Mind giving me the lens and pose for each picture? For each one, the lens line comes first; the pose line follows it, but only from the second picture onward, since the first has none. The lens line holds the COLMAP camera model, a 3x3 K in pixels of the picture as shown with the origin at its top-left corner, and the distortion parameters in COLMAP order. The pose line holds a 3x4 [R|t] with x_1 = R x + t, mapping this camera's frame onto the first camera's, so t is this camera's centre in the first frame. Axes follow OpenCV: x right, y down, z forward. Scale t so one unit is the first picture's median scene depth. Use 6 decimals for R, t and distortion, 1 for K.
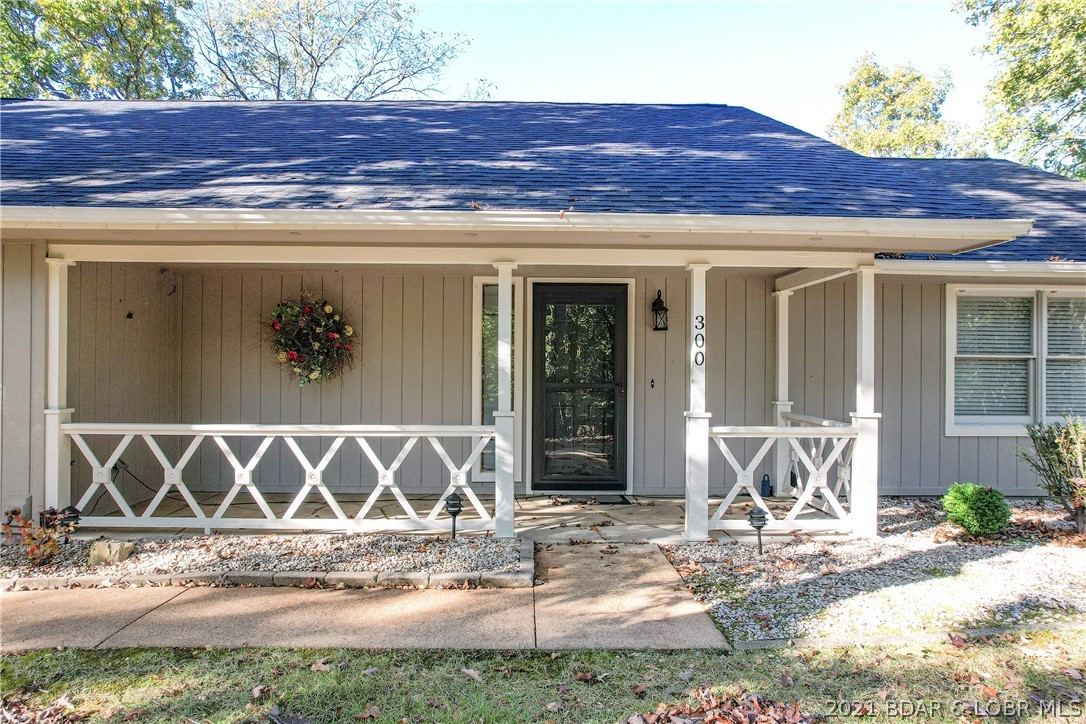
lens RADIAL K [[689.0, 0, 543.0], [0, 689.0, 362.0], [0, 0, 1]] dist [-0.024087, 0.000021]
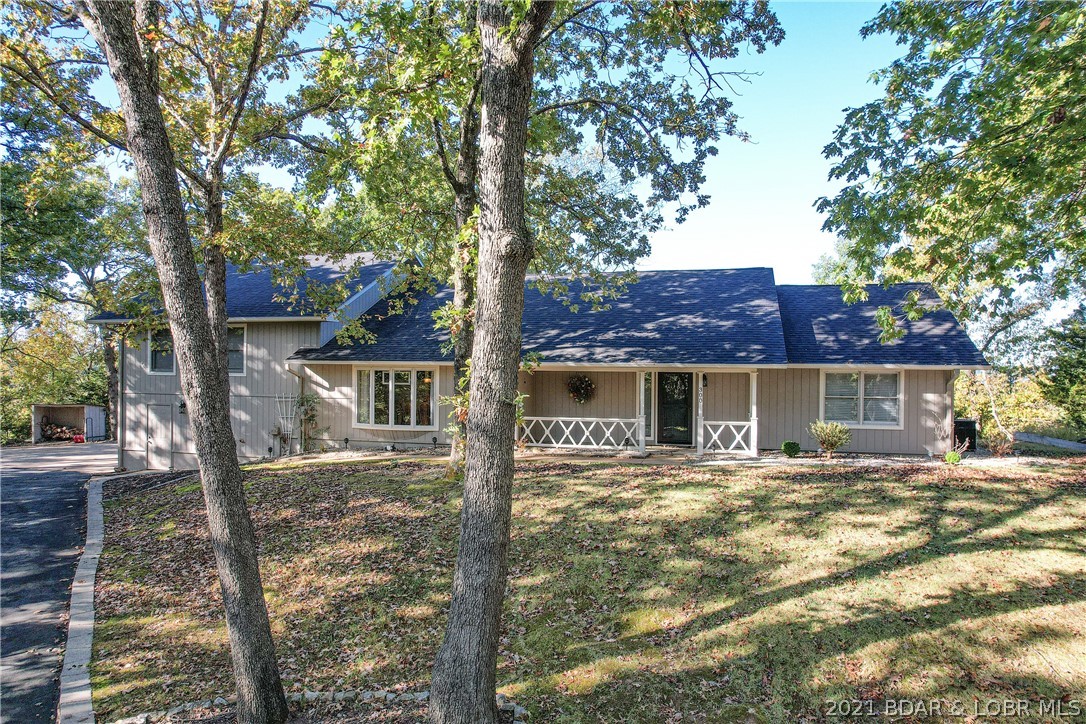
lens RADIAL K [[689.0, 0, 543.0], [0, 689.0, 362.0], [0, 0, 1]] dist [-0.024087, 0.000021]
pose [[0.946684, -0.003378, -0.322147, 0.574485], [0.002413, 0.999991, -0.003393, -0.178953], [0.322156, 0.002435, 0.946683, -2.378320]]
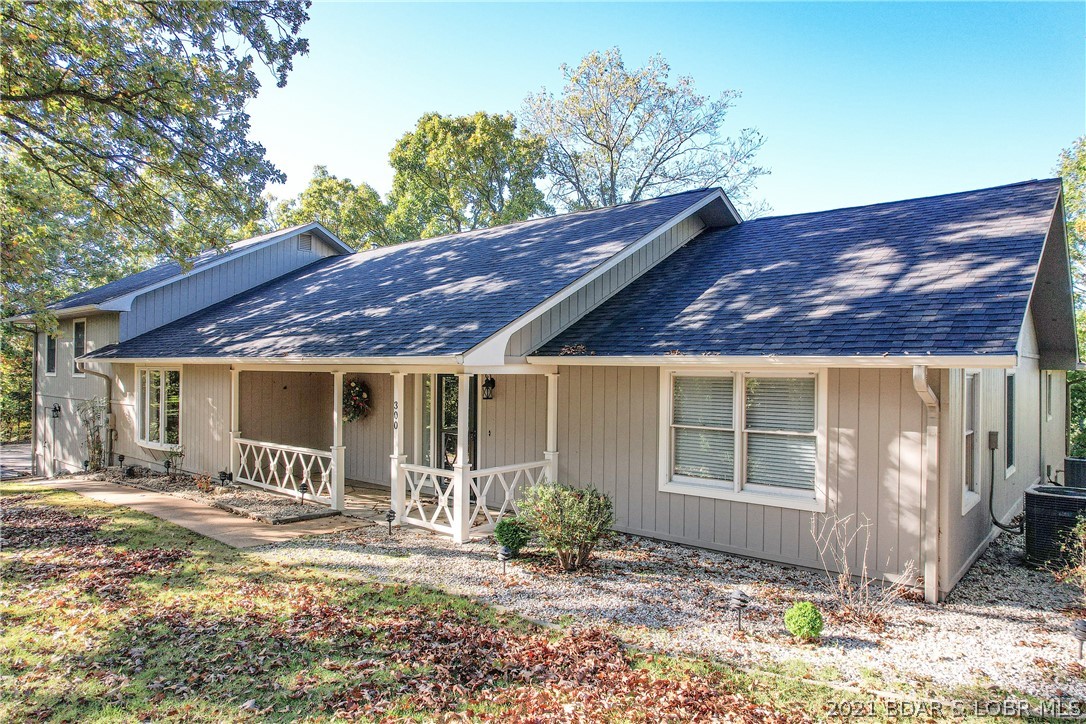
lens RADIAL K [[689.0, 0, 543.0], [0, 689.0, 362.0], [0, 0, 1]] dist [-0.024087, 0.000021]
pose [[0.745628, -0.008796, -0.666304, 1.690157], [-0.001866, 0.999881, -0.015288, -0.139480], [0.666360, 0.012643, 0.745523, -0.081839]]
